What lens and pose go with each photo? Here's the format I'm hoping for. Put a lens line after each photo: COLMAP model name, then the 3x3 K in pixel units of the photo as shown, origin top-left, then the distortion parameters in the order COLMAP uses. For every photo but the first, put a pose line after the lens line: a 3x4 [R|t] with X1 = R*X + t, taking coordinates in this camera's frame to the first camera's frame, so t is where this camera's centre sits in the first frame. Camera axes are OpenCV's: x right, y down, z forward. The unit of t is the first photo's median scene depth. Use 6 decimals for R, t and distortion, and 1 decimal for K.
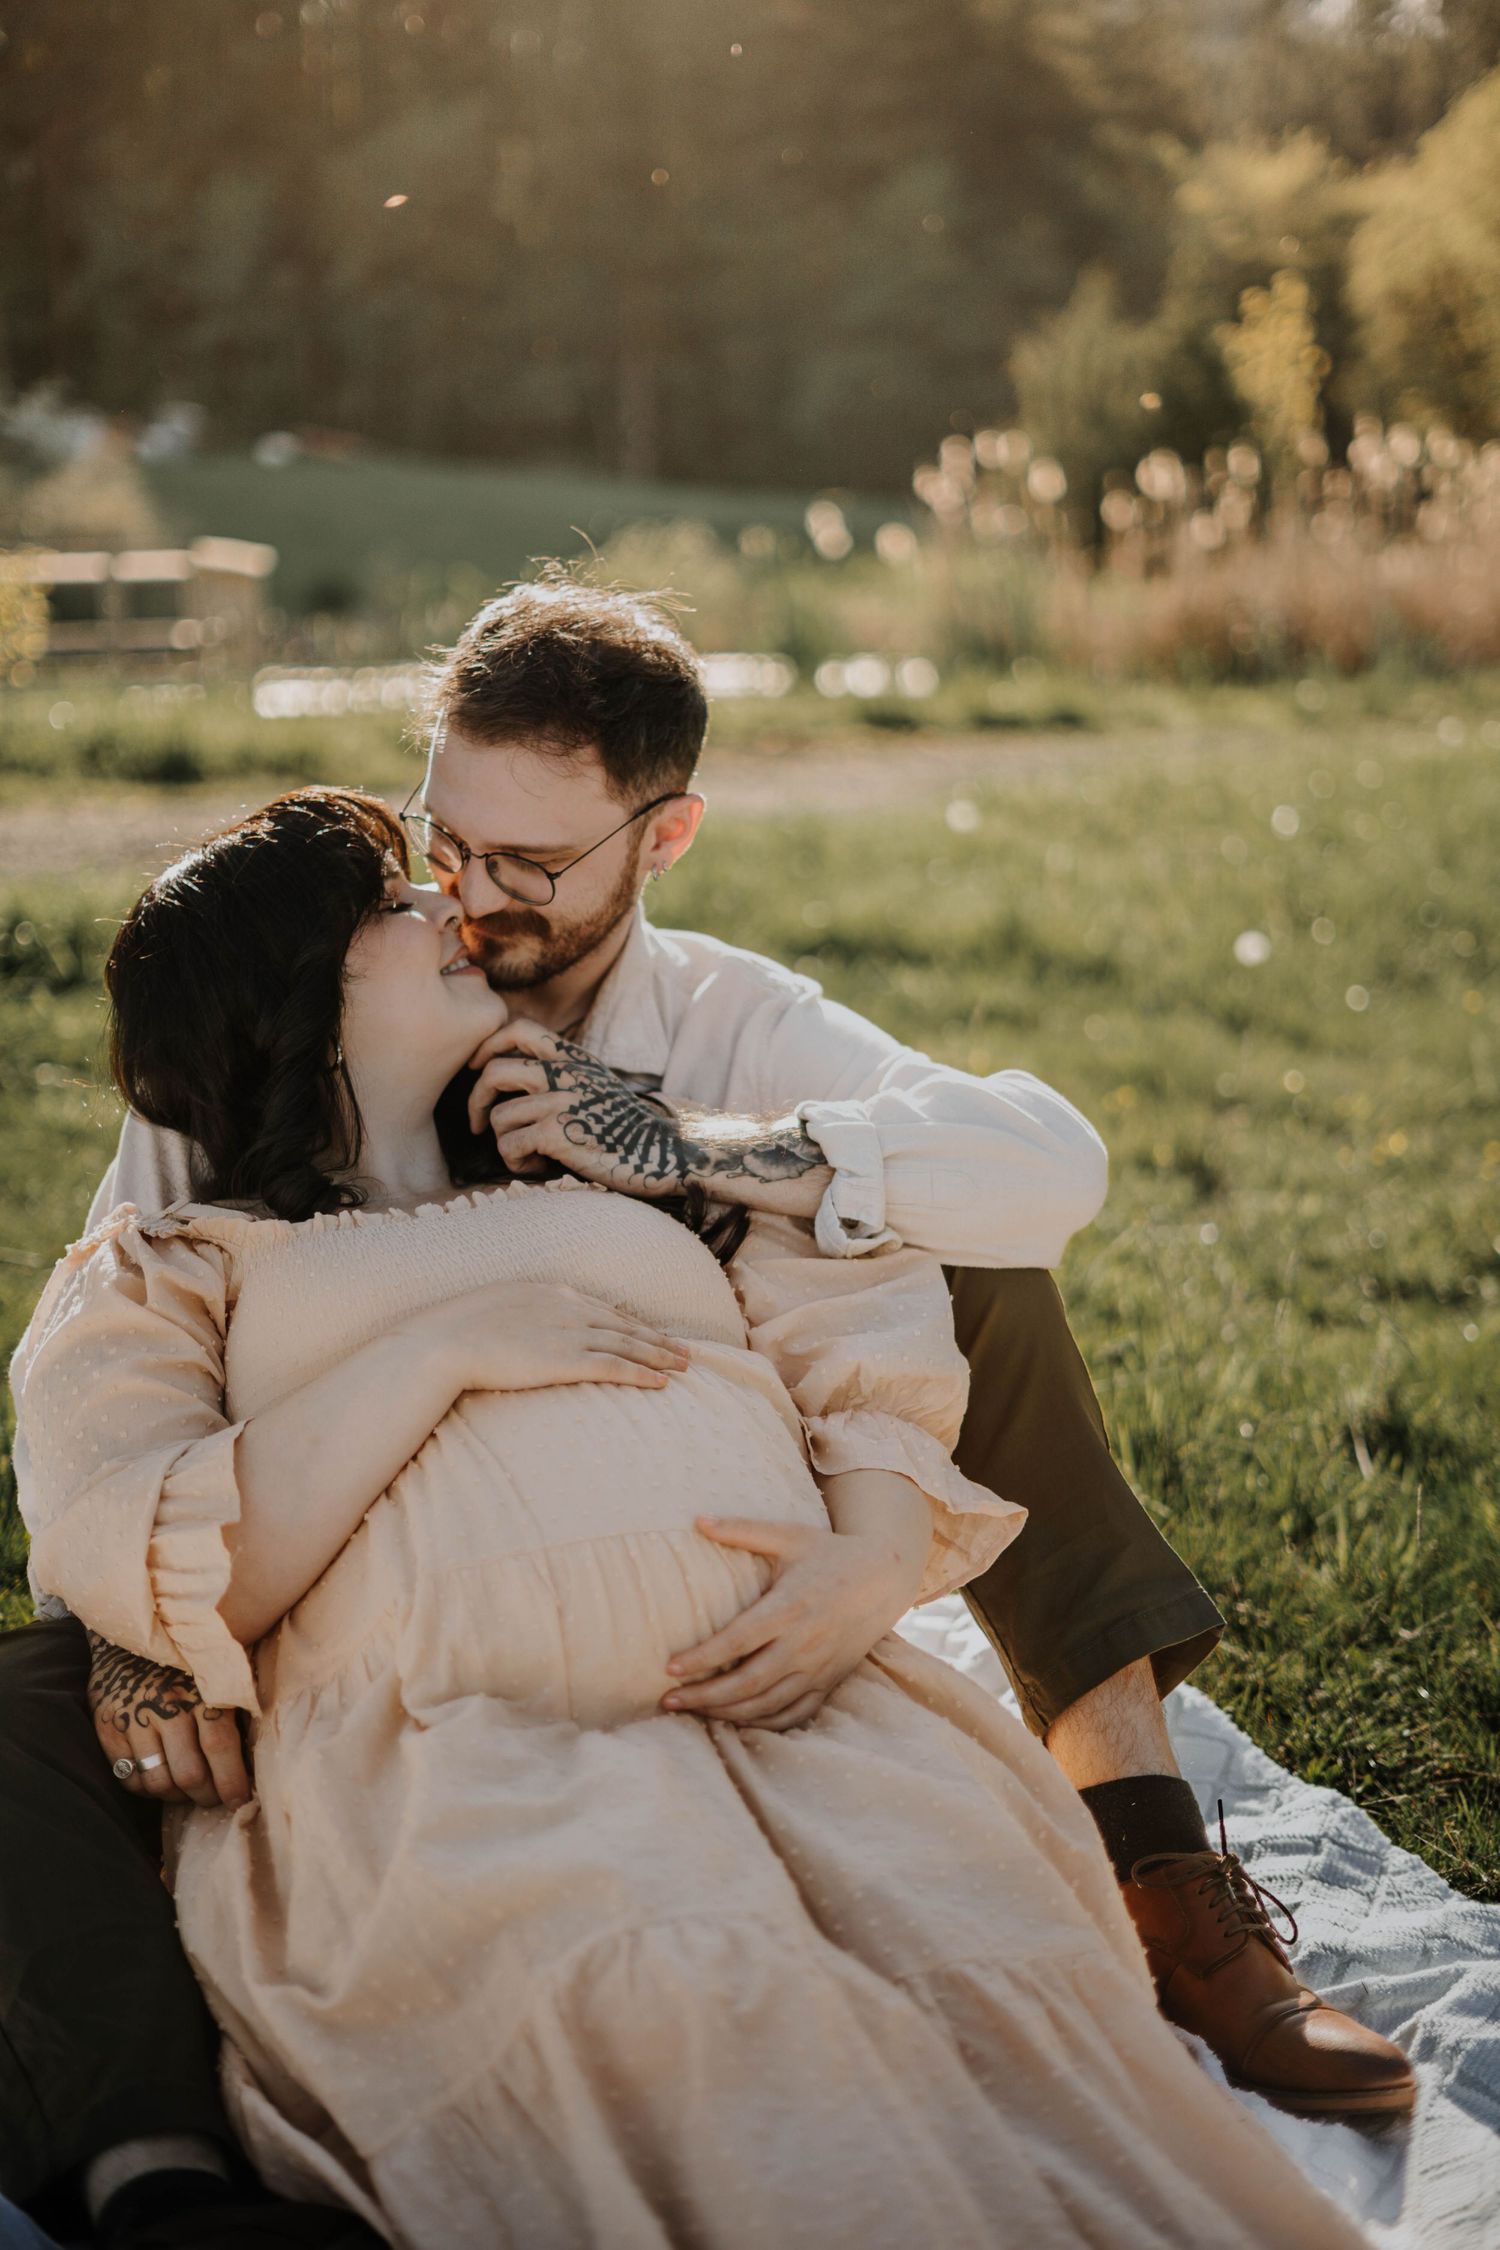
lens RADIAL K [[3380.8, 0, 750.0], [0, 3380.8, 1125.0], [0, 0, 1]] dist [-0.192744, 0.706603]
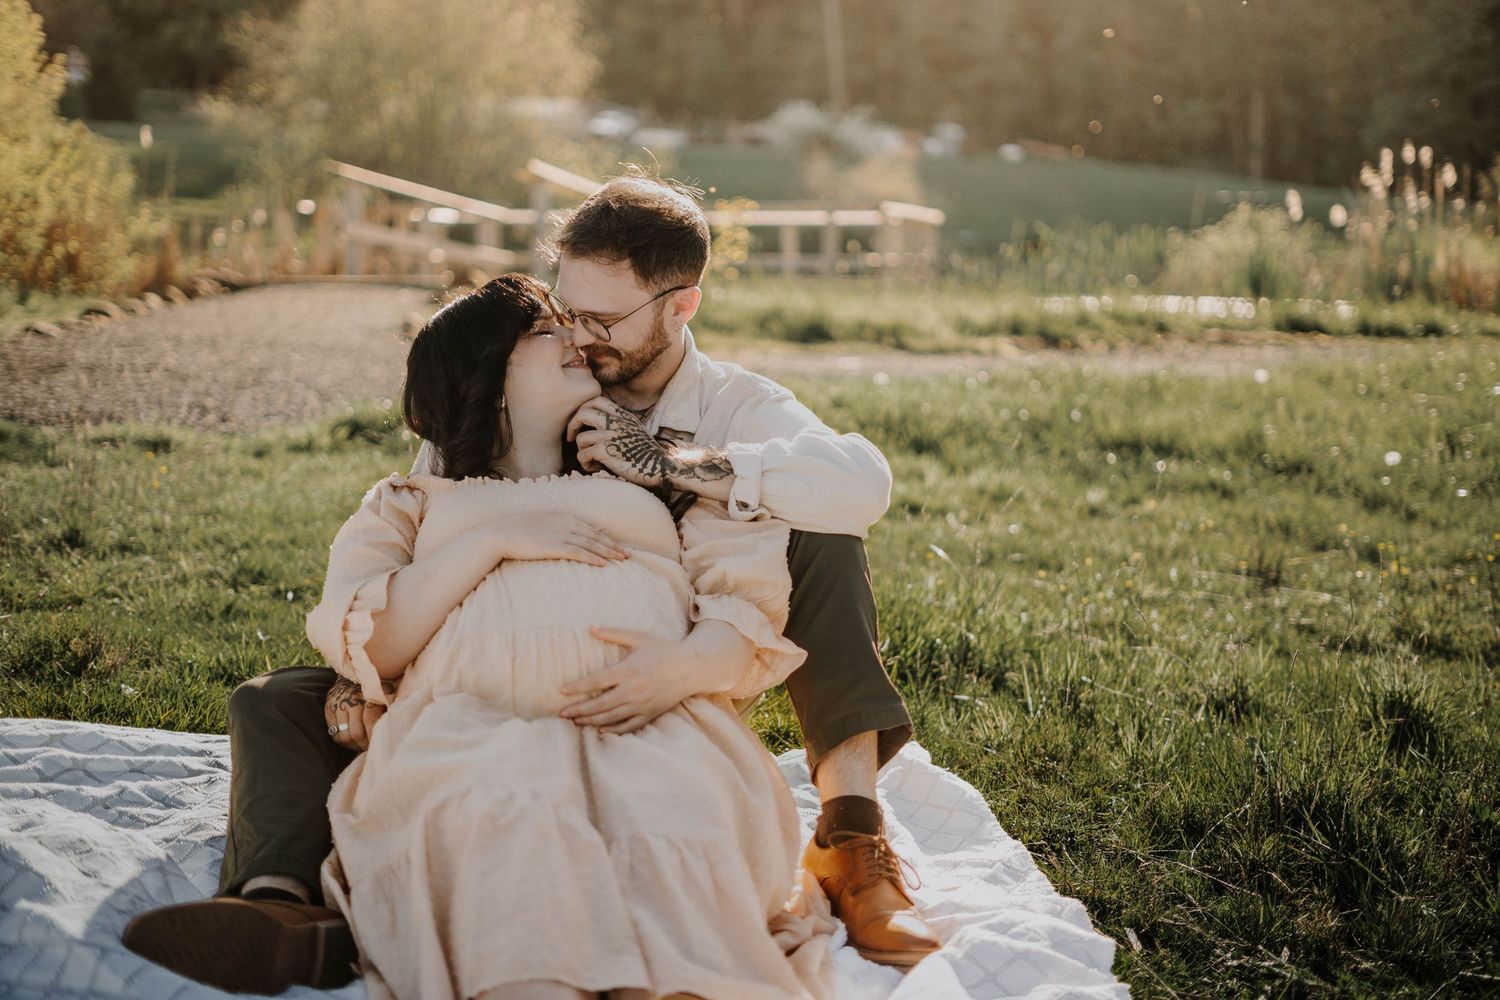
lens RADIAL K [[2240.6, 0, 749.4], [0, 2240.6, 424.8], [0, 0, 1]] dist [0.003146, -0.019784]
pose [[0.963232, 0.047948, -0.264358, 0.376910], [-0.068723, 0.995184, -0.069903, 0.074071], [0.259733, 0.085500, 0.961888, -0.258169]]
